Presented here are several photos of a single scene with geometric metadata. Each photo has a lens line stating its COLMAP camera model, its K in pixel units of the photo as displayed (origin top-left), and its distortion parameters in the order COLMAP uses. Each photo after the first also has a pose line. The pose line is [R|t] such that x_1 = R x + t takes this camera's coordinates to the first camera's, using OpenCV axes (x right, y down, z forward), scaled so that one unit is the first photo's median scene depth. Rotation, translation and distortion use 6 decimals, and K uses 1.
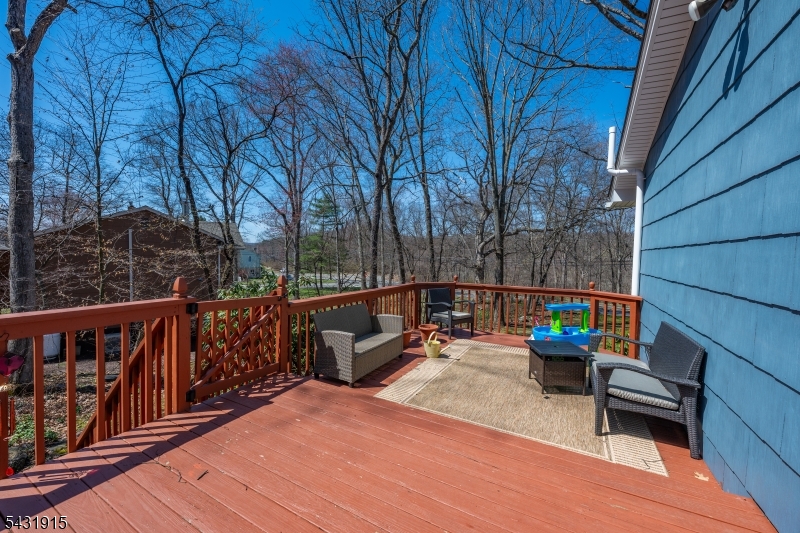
lens RADIAL K [[317.6, 0, 399.4], [0, 317.6, 265.3], [0, 0, 1]] dist [-0.000451, 0.001185]
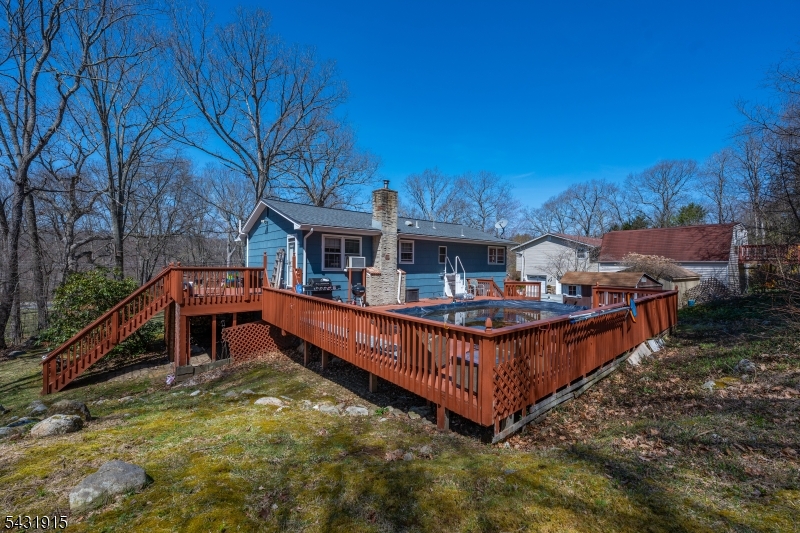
lens RADIAL K [[317.6, 0, 400.4], [0, 317.6, 264.2], [0, 0, 1]] dist [-0.000451, 0.001185]
pose [[0.359475, -0.020012, 0.932940, -0.759302], [0.030411, 0.999490, 0.009722, 0.023047], [-0.932659, 0.024877, 0.359900, -0.727112]]
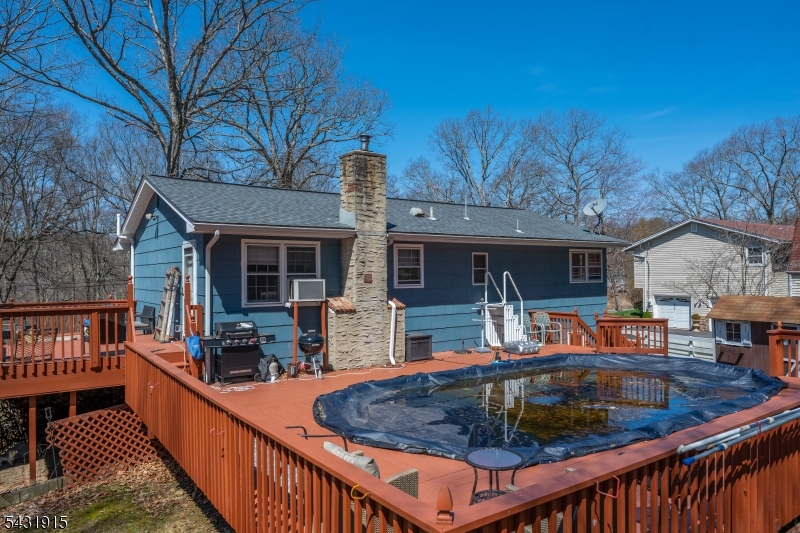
lens RADIAL K [[542.7, 0, 403.5], [0, 542.7, 263.6], [0, 0, 1]] dist [0.002015, -0.002166]
pose [[0.421513, -0.009921, 0.906768, -0.634759], [0.049499, 0.998701, -0.012083, -0.003189], [-0.905471, 0.049978, 0.421456, -0.773343]]
